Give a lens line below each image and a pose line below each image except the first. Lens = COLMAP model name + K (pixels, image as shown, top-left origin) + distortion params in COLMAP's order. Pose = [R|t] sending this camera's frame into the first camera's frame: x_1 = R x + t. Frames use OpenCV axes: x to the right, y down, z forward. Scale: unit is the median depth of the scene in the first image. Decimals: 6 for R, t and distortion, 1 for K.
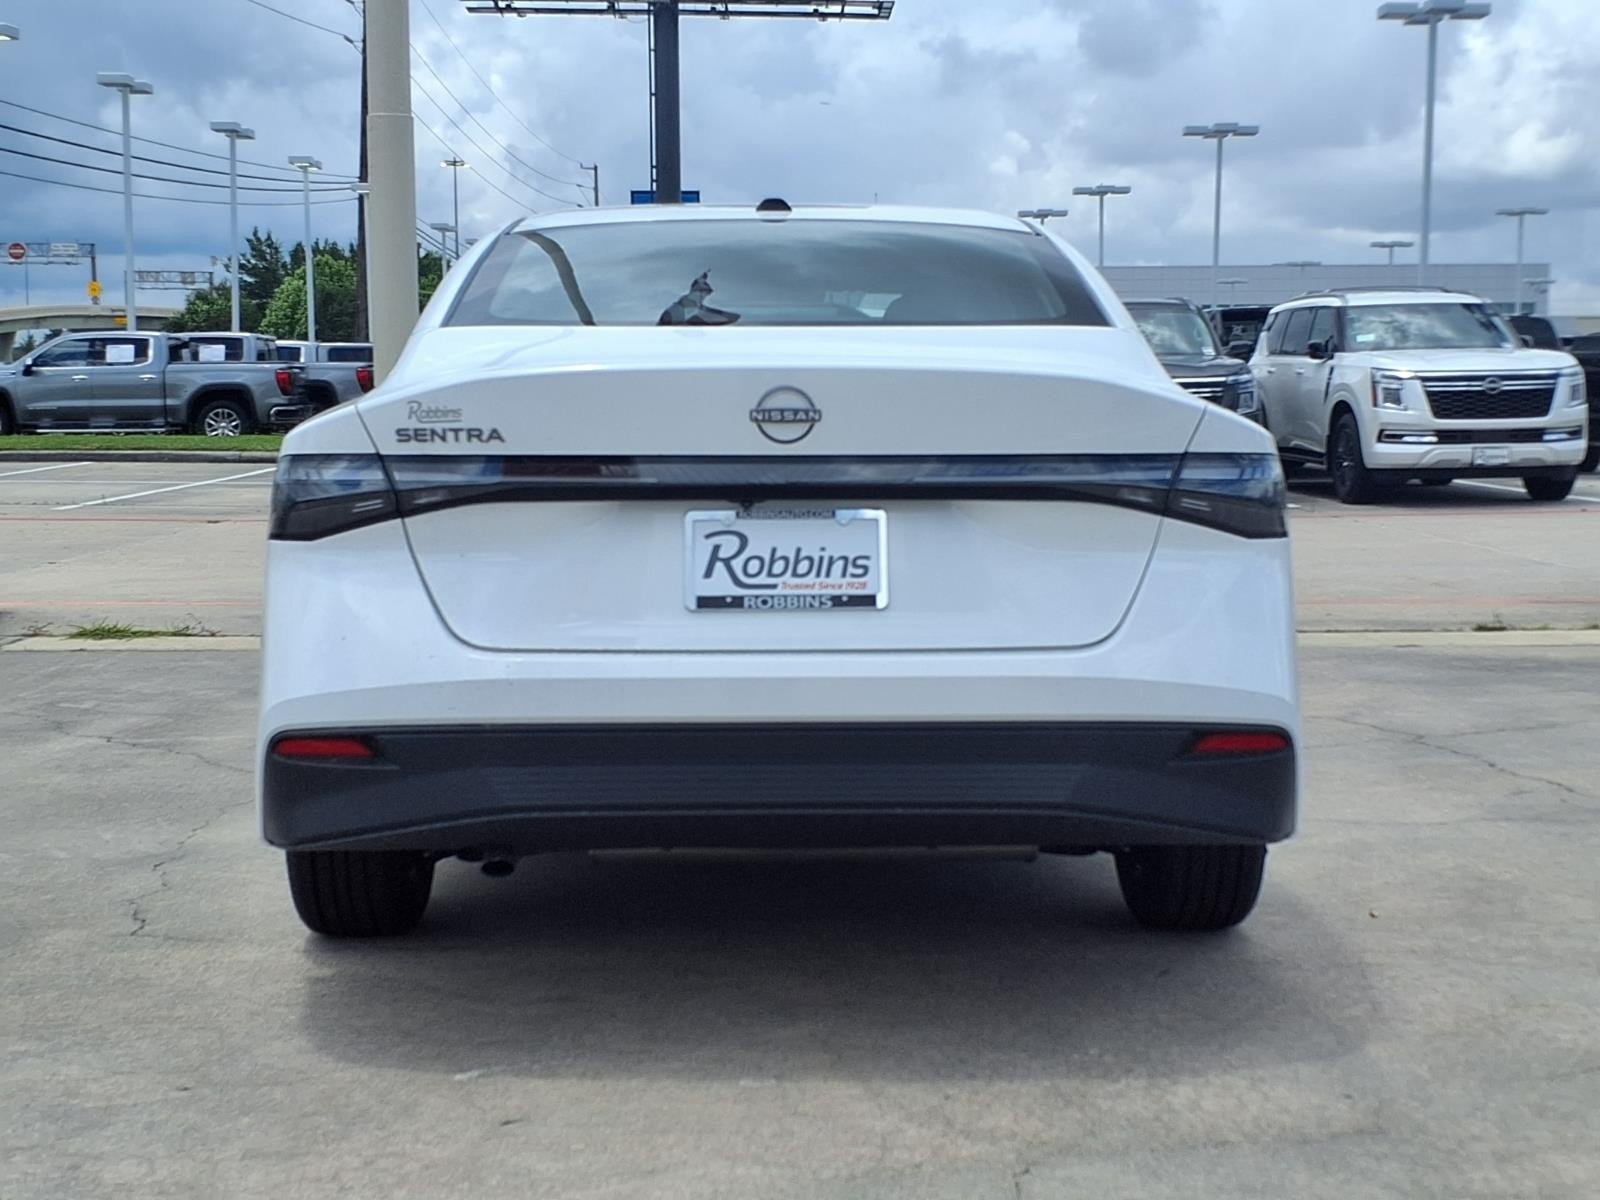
lens RADIAL K [[2478.6, 0, 800.0], [0, 2478.6, 600.0], [0, 0, 1]] dist [0.114428, 0.086930]
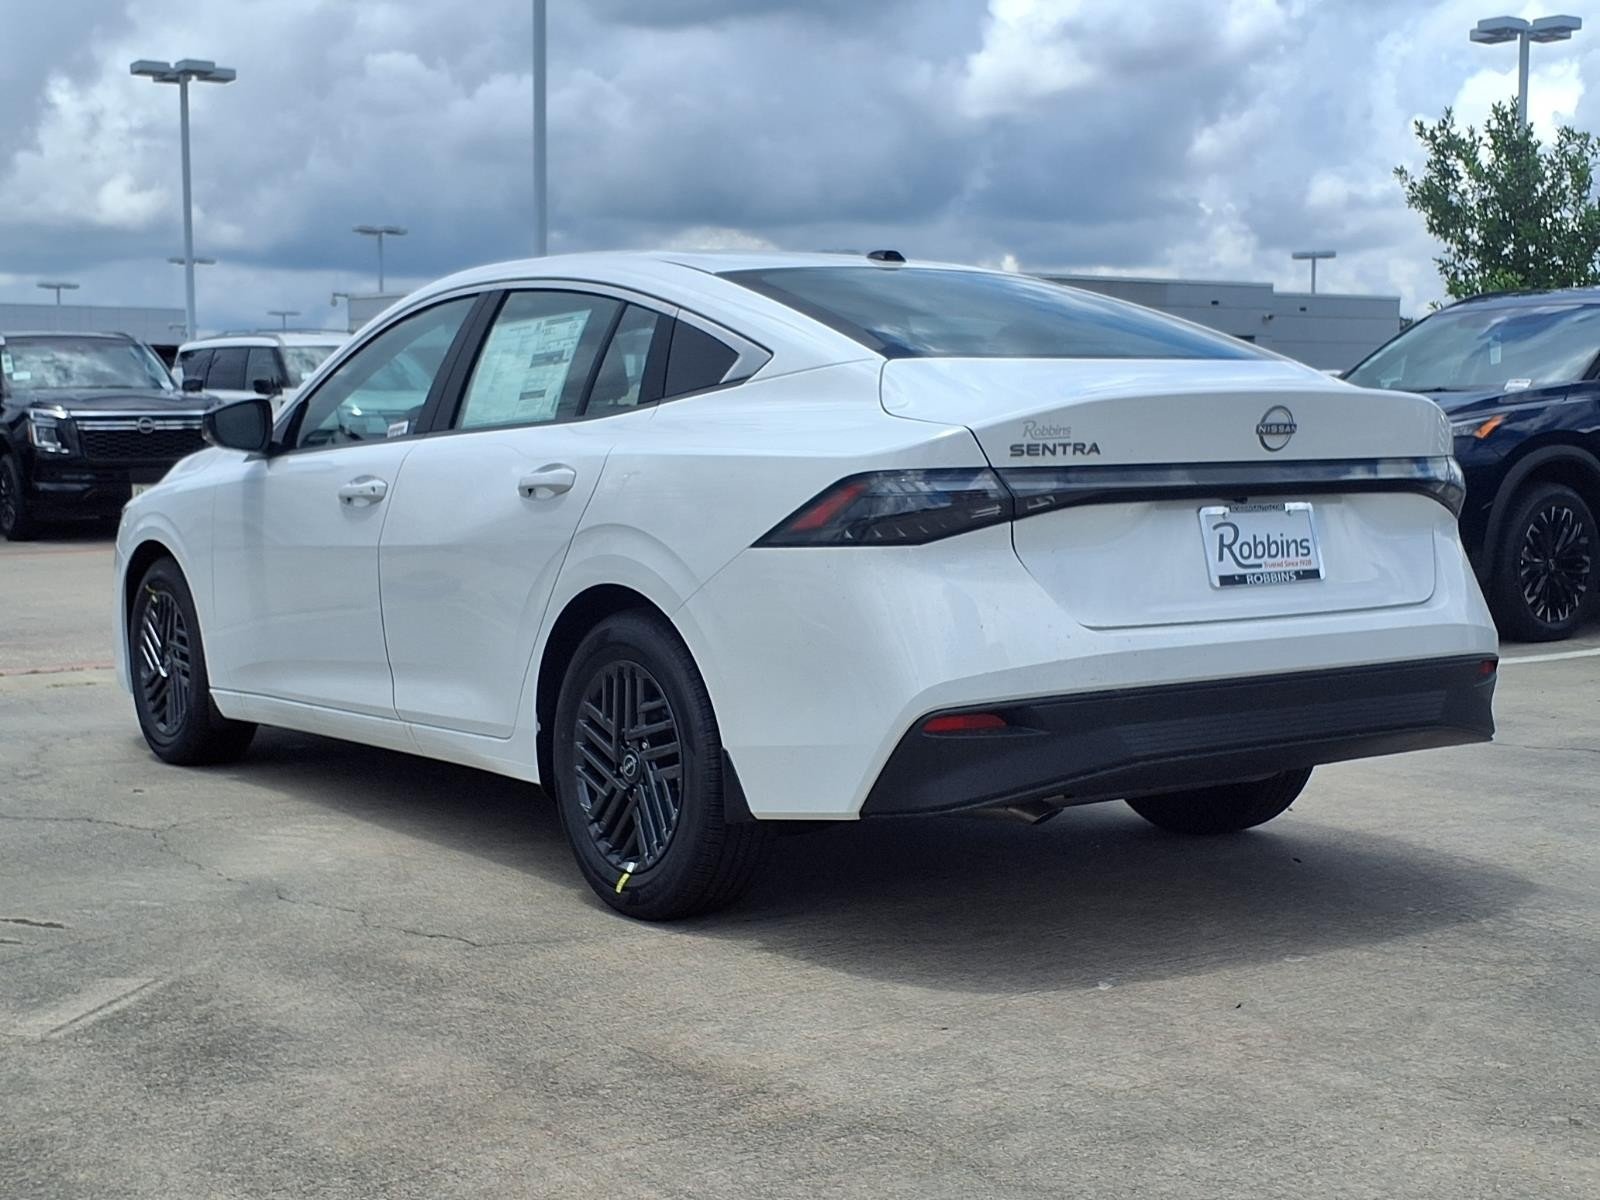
lens RADIAL K [[2361.3, 0, 800.0], [0, 2361.3, 600.0], [0, 0, 1]] dist [0.208219, -0.924456]
pose [[0.830658, -0.049121, 0.554611, -0.867325], [0.055503, 0.998444, 0.005301, -0.007458], [-0.554009, 0.026379, 0.832093, 0.131221]]
